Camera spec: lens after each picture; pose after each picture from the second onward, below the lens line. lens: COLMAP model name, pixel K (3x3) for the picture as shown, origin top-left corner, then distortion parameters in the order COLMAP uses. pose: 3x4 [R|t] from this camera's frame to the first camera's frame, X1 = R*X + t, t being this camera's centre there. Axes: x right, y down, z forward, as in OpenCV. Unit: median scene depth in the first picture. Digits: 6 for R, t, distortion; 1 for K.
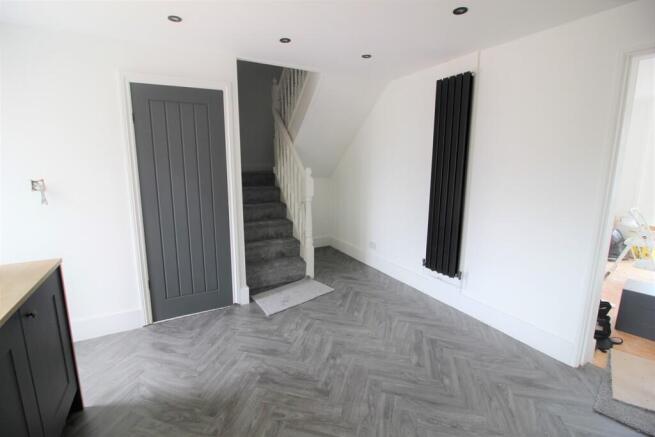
lens RADIAL K [[302.0, 0, 322.7], [0, 302.0, 213.1], [0, 0, 1]] dist [-0.002429, -0.013943]
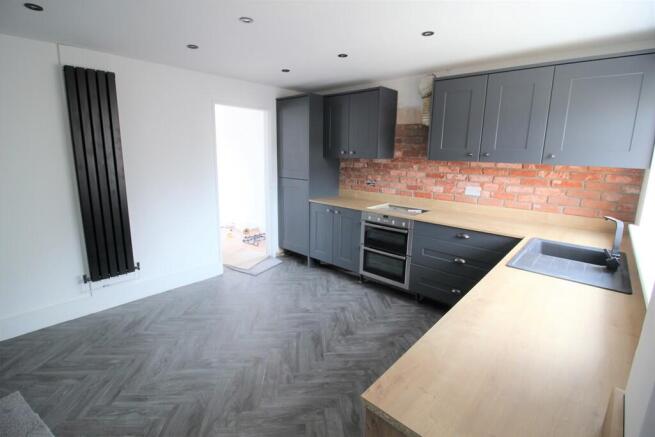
lens RADIAL K [[302.0, 0, 322.7], [0, 302.0, 213.1], [0, 0, 1]] dist [-0.002429, -0.013943]
pose [[-0.331308, -0.195302, 0.923088, -1.036822], [0.143798, 0.956462, 0.253974, -0.218048], [-0.932500, 0.216882, -0.288800, 0.955568]]
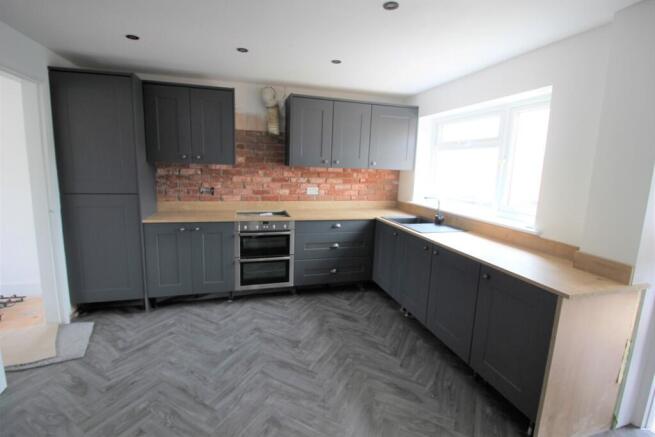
lens RADIAL K [[302.0, 0, 322.7], [0, 302.0, 213.1], [0, 0, 1]] dist [-0.002429, -0.013943]
pose [[-0.976787, -0.066895, 0.203501, -0.282001], [0.001301, 0.948121, 0.317908, -0.300311], [-0.214210, 0.310793, -0.926025, 1.588527]]
